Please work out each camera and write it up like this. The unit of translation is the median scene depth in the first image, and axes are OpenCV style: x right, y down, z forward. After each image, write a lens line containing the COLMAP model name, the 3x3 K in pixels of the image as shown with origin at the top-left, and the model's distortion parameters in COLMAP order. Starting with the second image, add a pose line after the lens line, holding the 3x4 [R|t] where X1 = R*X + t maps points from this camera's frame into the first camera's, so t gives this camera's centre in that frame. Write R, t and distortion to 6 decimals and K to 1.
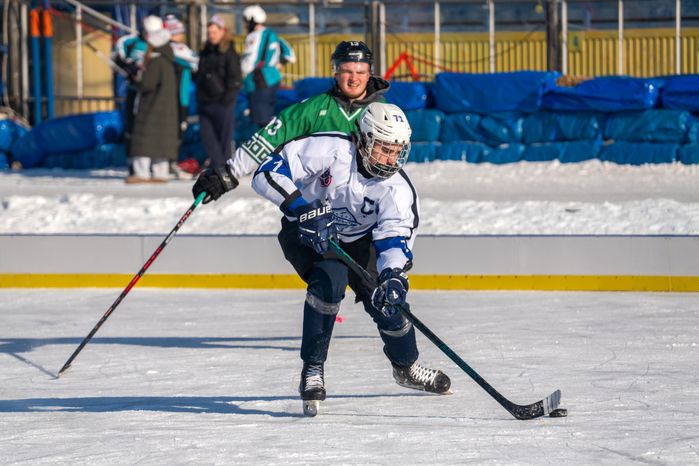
lens RADIAL K [[5151.5, 0, 349.5], [0, 5151.5, 233.0], [0, 0, 1]] dist [0.223874, 0.000000]
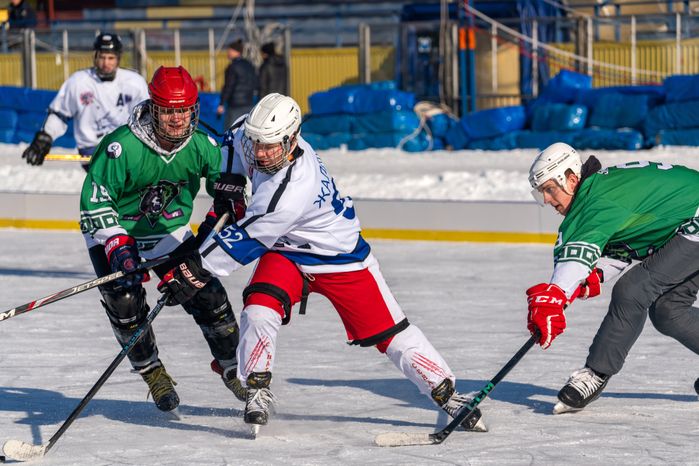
lens RADIAL K [[4418.9, 0, 349.6], [0, 4418.9, 232.8], [0, 0, 1]] dist [1.156016, 0.000000]
pose [[0.996697, 0.010766, -0.080498, 0.001112], [-0.010237, 0.999923, 0.006976, 0.000721], [0.080567, -0.006129, 0.996730, -0.106013]]
